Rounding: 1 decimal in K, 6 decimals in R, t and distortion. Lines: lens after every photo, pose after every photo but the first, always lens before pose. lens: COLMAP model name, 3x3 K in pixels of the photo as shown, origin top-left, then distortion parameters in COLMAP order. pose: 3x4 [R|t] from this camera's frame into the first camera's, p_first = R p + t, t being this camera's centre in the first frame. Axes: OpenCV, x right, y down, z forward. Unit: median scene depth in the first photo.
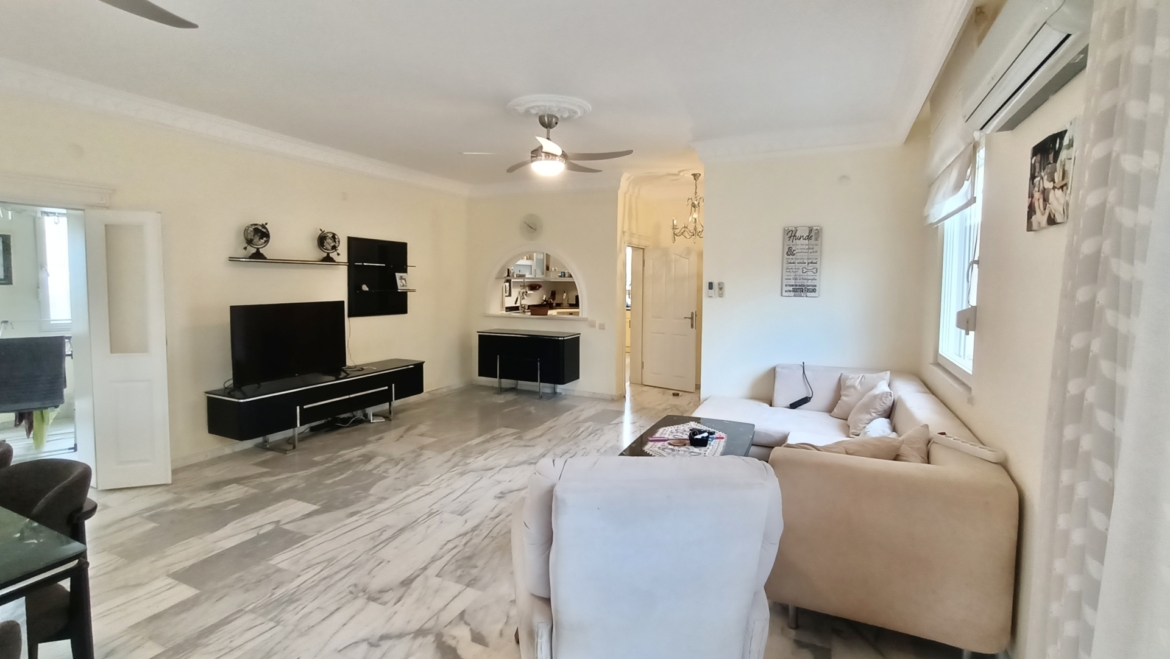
lens RADIAL K [[535.9, 0, 568.5], [0, 535.9, 314.0], [0, 0, 1]] dist [-0.004084, 0.001990]
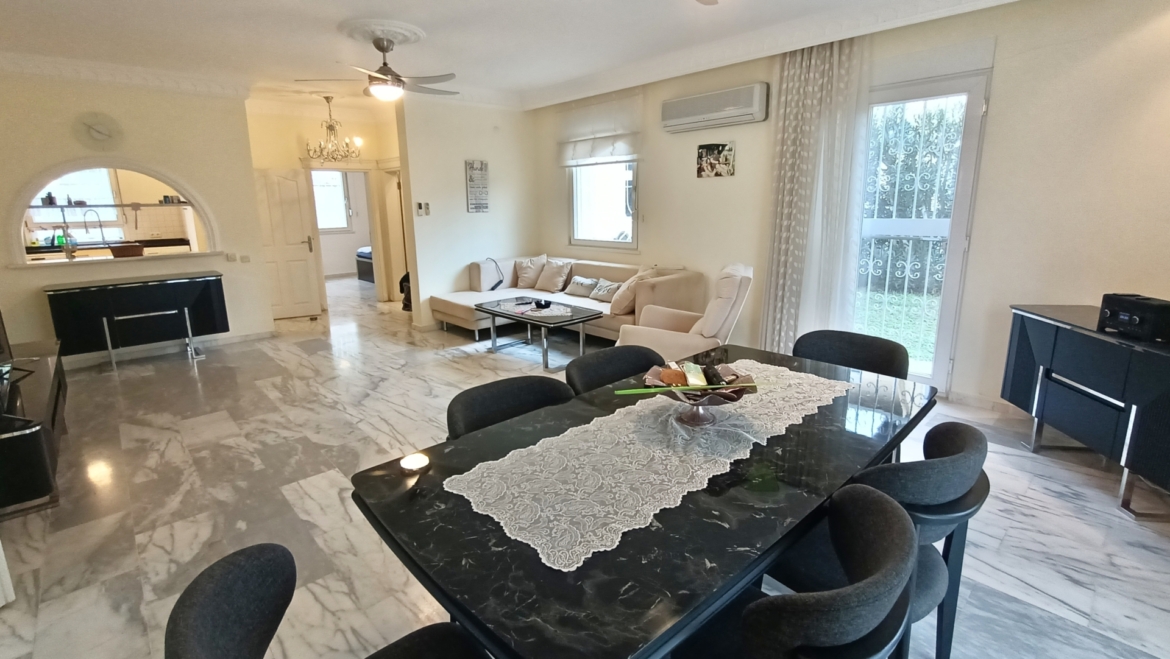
lens RADIAL K [[535.9, 0, 583.3], [0, 535.9, 322.0], [0, 0, 1]] dist [-0.004084, 0.001990]
pose [[0.363450, -0.220246, 0.905205, -0.874594], [0.077684, 0.975434, 0.206142, -0.021288], [-0.928369, -0.004603, 0.371631, 0.242308]]
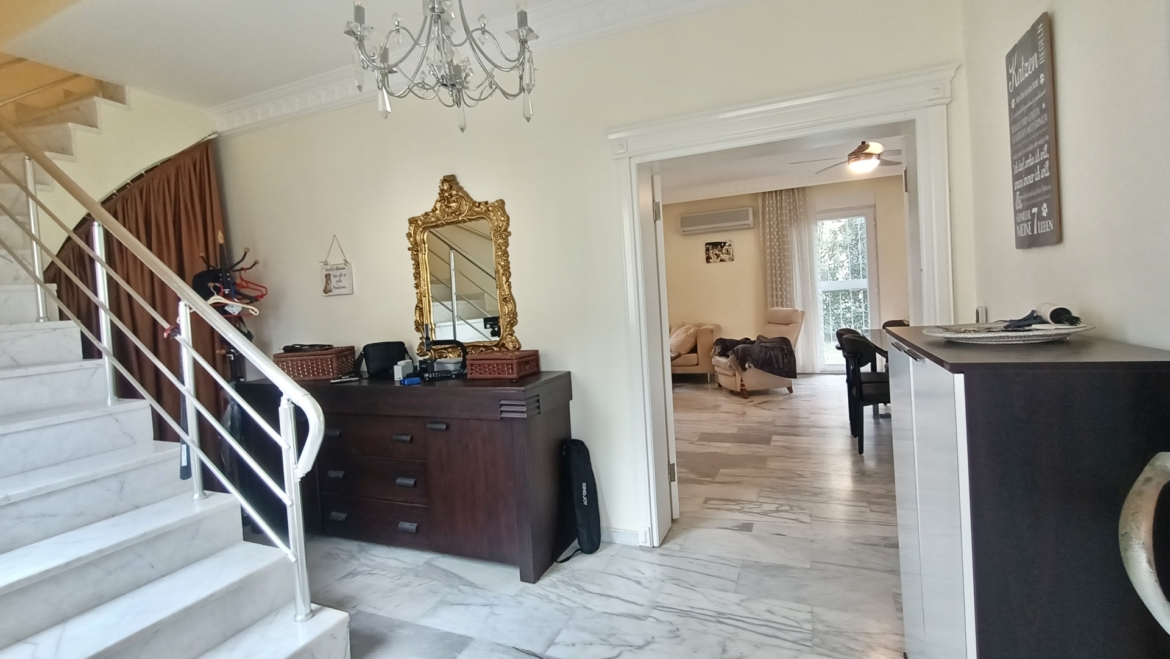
lens RADIAL K [[535.9, 0, 581.5], [0, 535.9, 318.1], [0, 0, 1]] dist [-0.004084, 0.001990]
pose [[-0.058570, -0.042859, 0.997363, -1.465429], [0.122833, 0.991177, 0.049806, -0.026327], [-0.990698, 0.125426, -0.052789, 1.012211]]
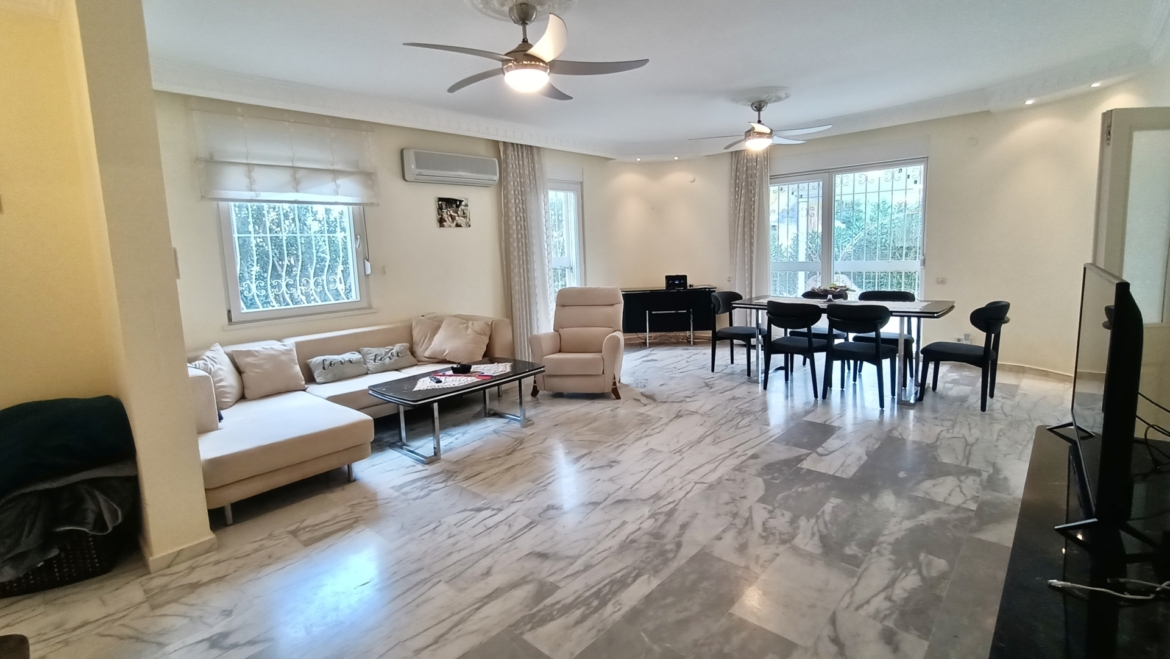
lens RADIAL K [[535.9, 0, 576.6], [0, 535.9, 322.5], [0, 0, 1]] dist [-0.004084, 0.001990]
pose [[-0.960181, -0.008414, 0.279252, -0.285908], [0.049705, 0.978455, 0.200388, -0.087851], [-0.274921, 0.206289, -0.939076, 1.617820]]
